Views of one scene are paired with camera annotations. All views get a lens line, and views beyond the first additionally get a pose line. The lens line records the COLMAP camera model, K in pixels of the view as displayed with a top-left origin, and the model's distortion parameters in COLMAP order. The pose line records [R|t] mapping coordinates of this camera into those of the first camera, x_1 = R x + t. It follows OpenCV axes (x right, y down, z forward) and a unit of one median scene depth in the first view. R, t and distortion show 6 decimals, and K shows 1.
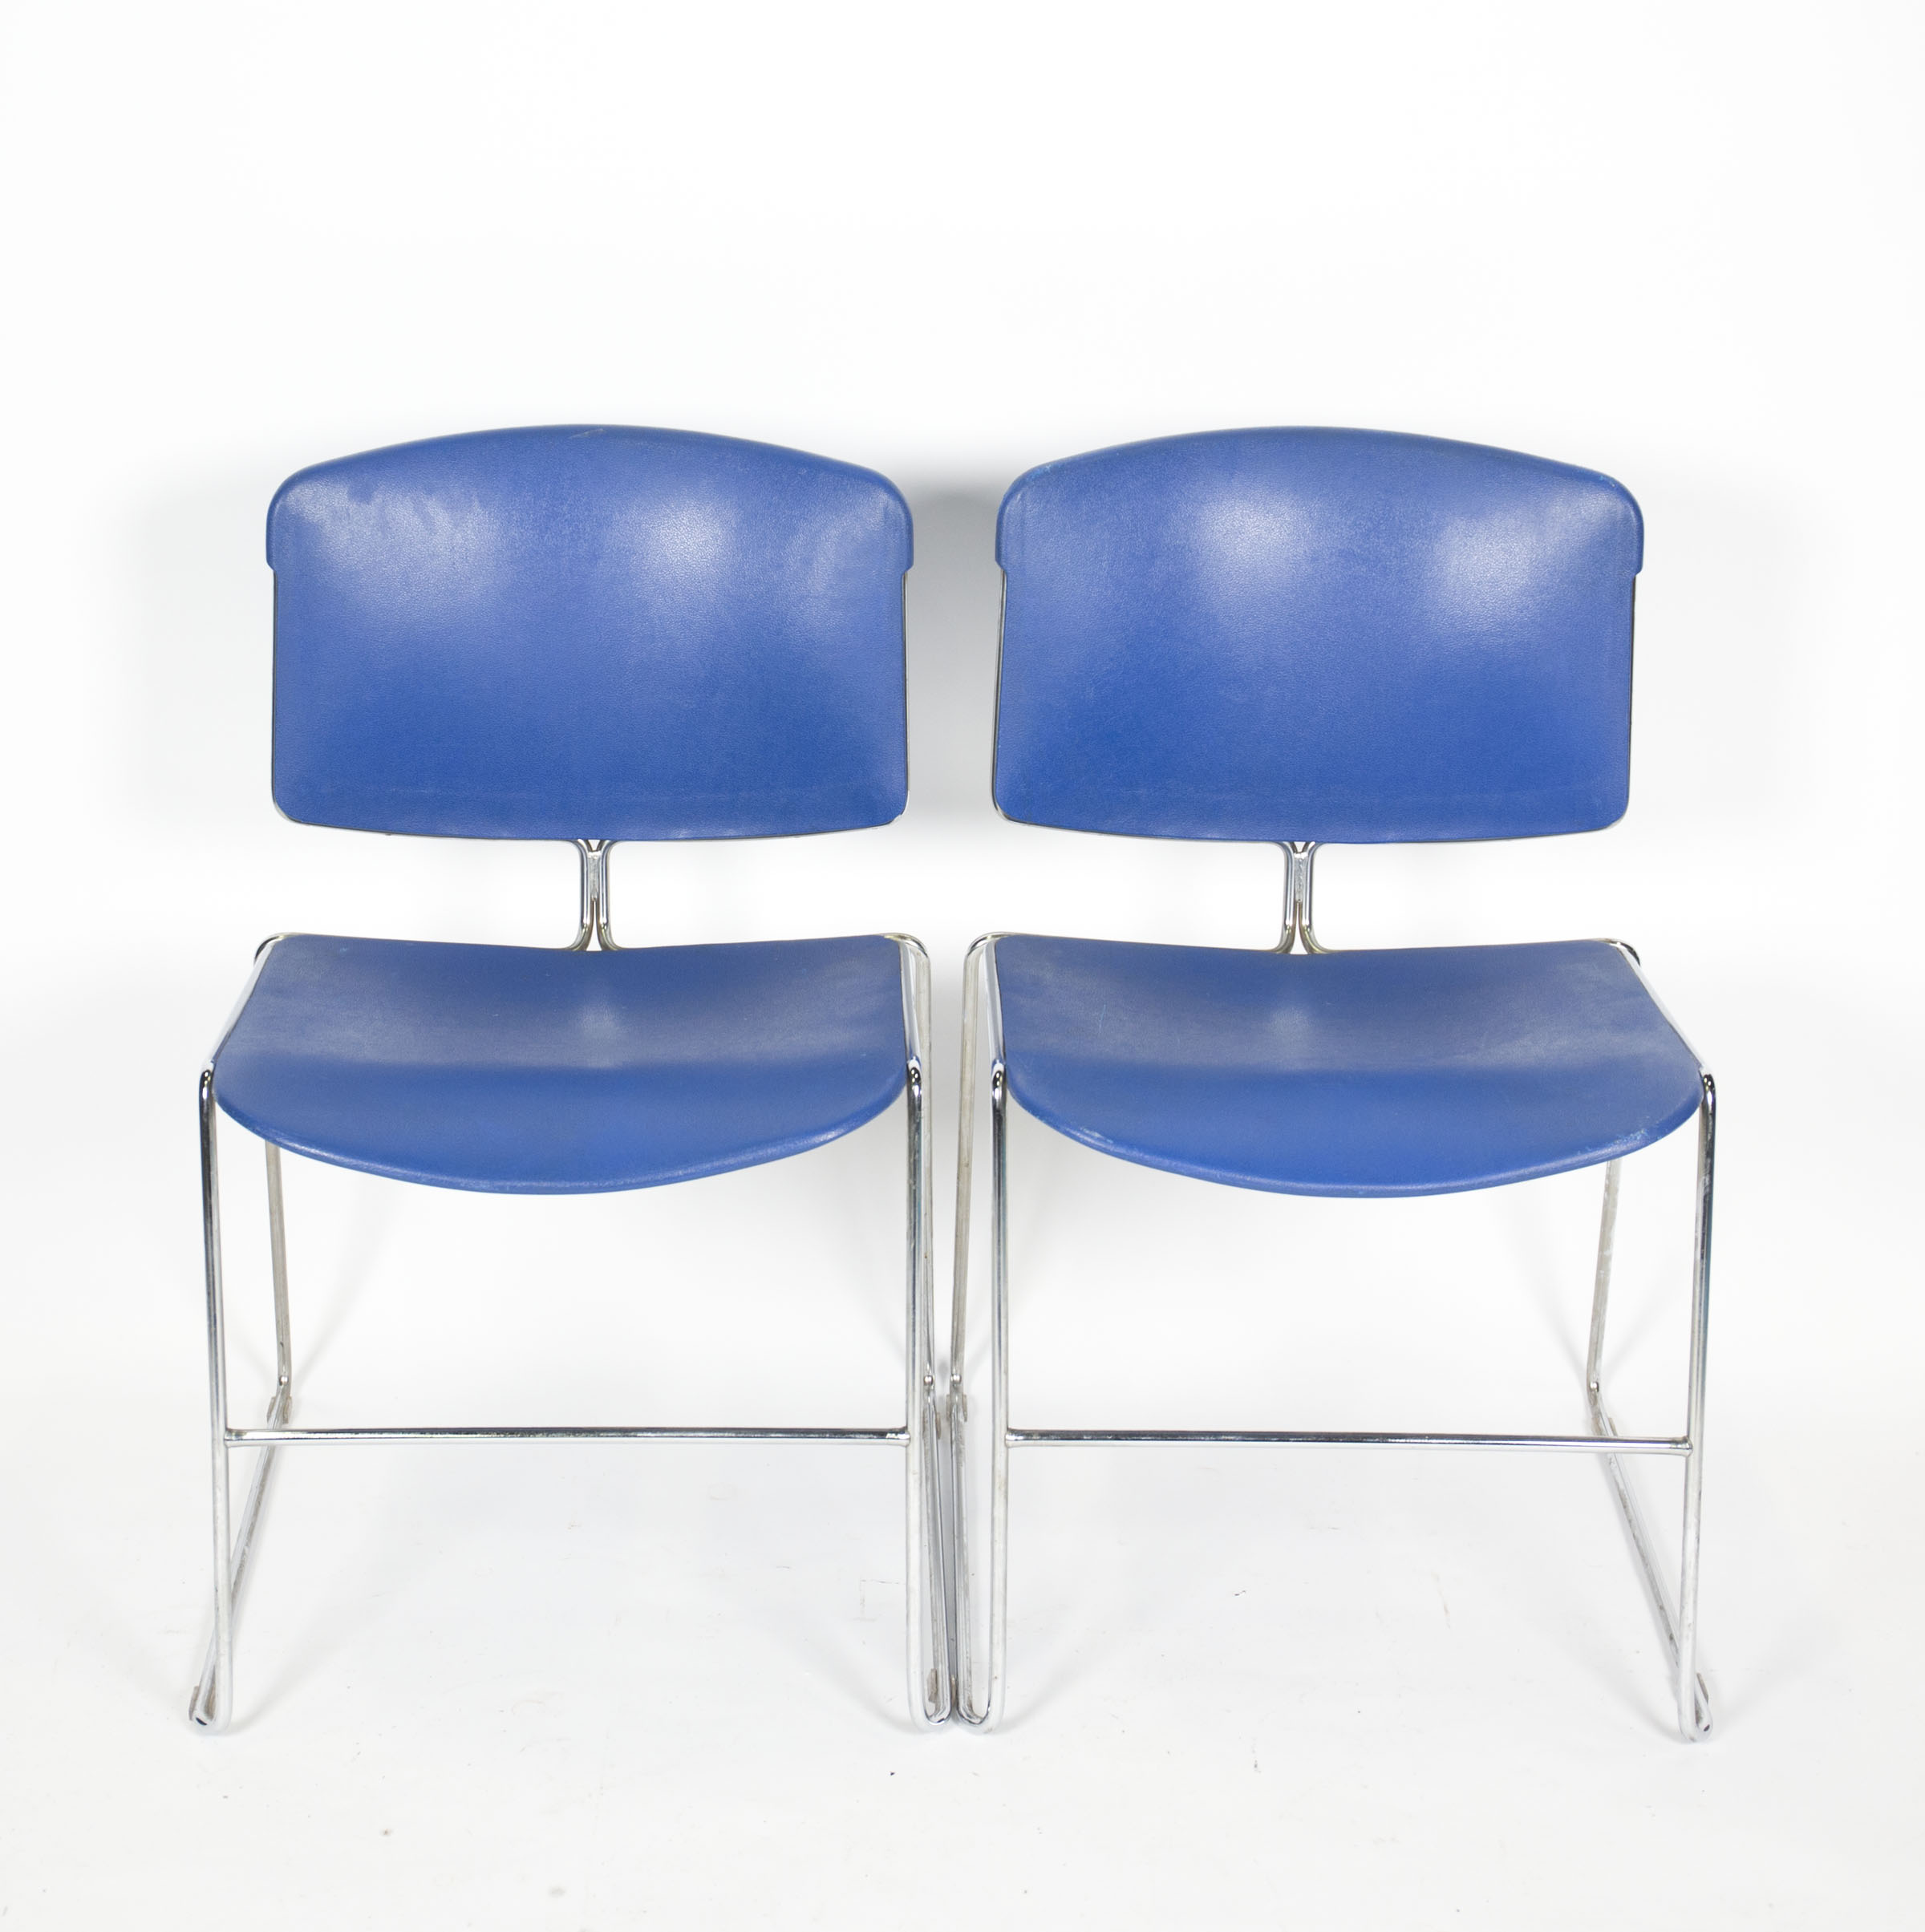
lens RADIAL K [[4315.3, 0, 888.7], [0, 4315.3, 878.1], [0, 0, 1]] dist [-0.102050, -0.409929]
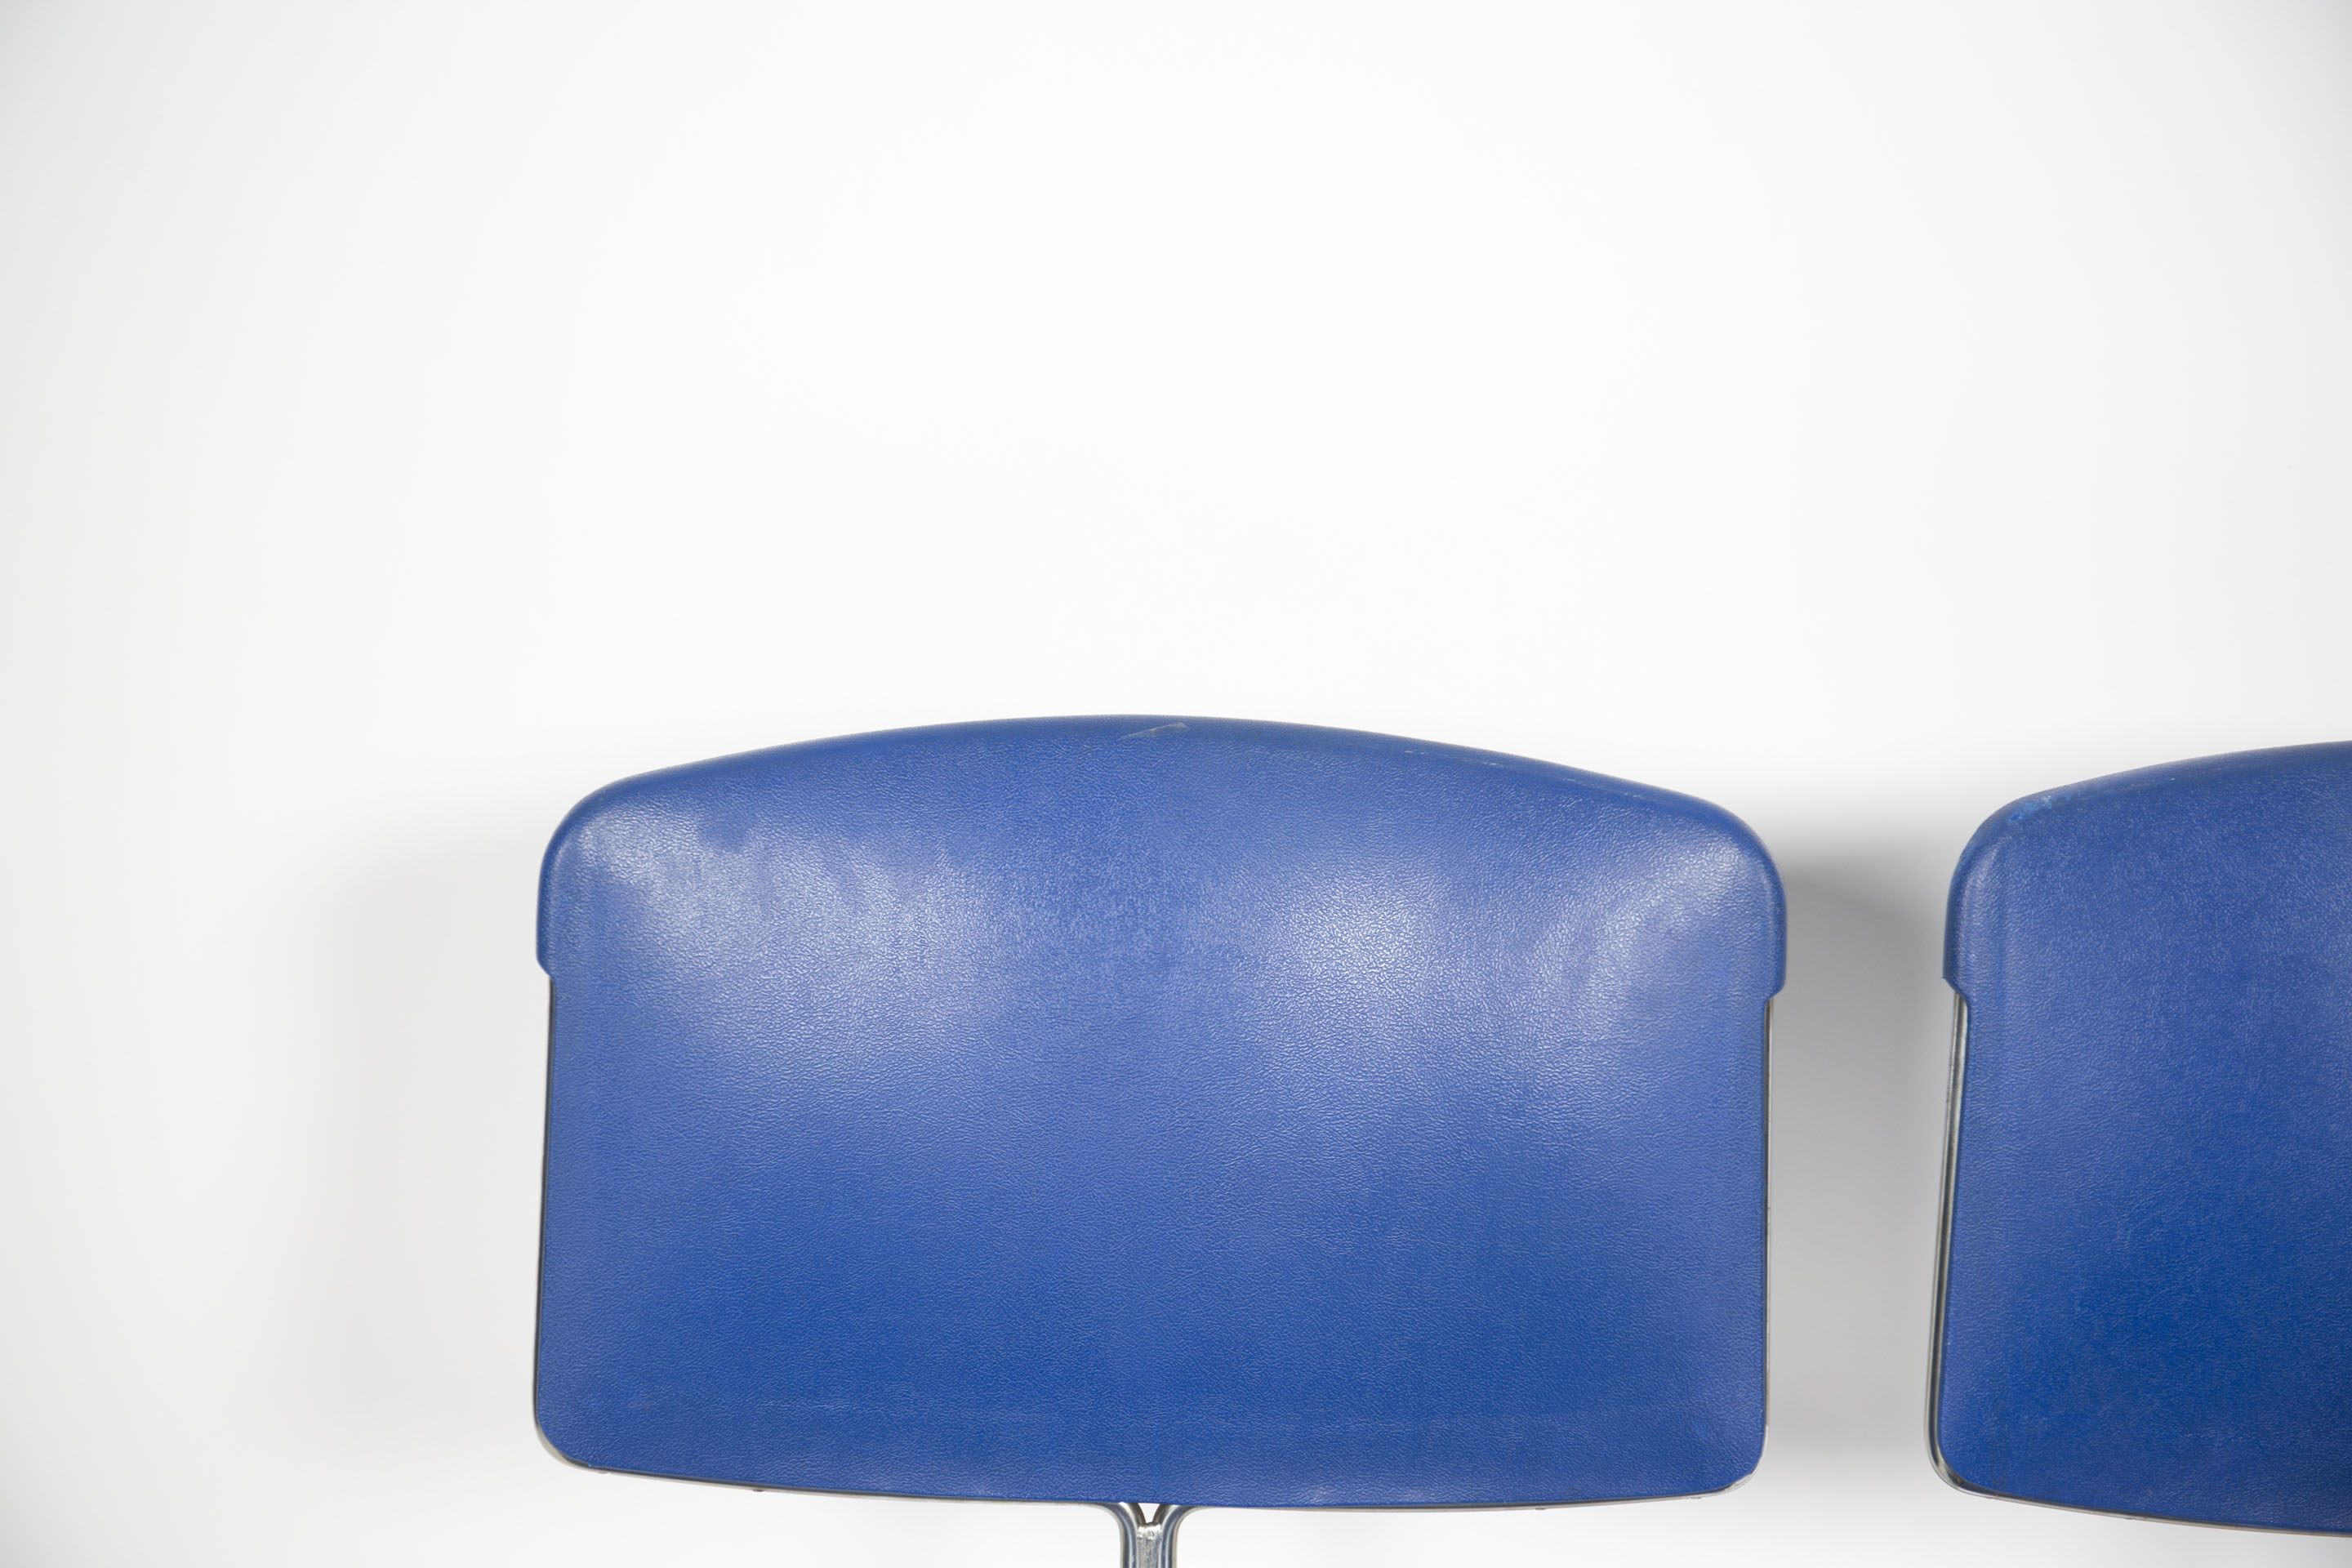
lens RADIAL K [[3599.7, 0, 1172.4], [0, 3599.7, 732.6], [0, 0, 1]] dist [0.040525, 0.175989]
pose [[0.999624, 0.012617, -0.024351, -0.057073], [-0.016409, 0.986586, -0.162418, -0.030775], [0.021975, 0.162757, 0.986421, 0.562389]]
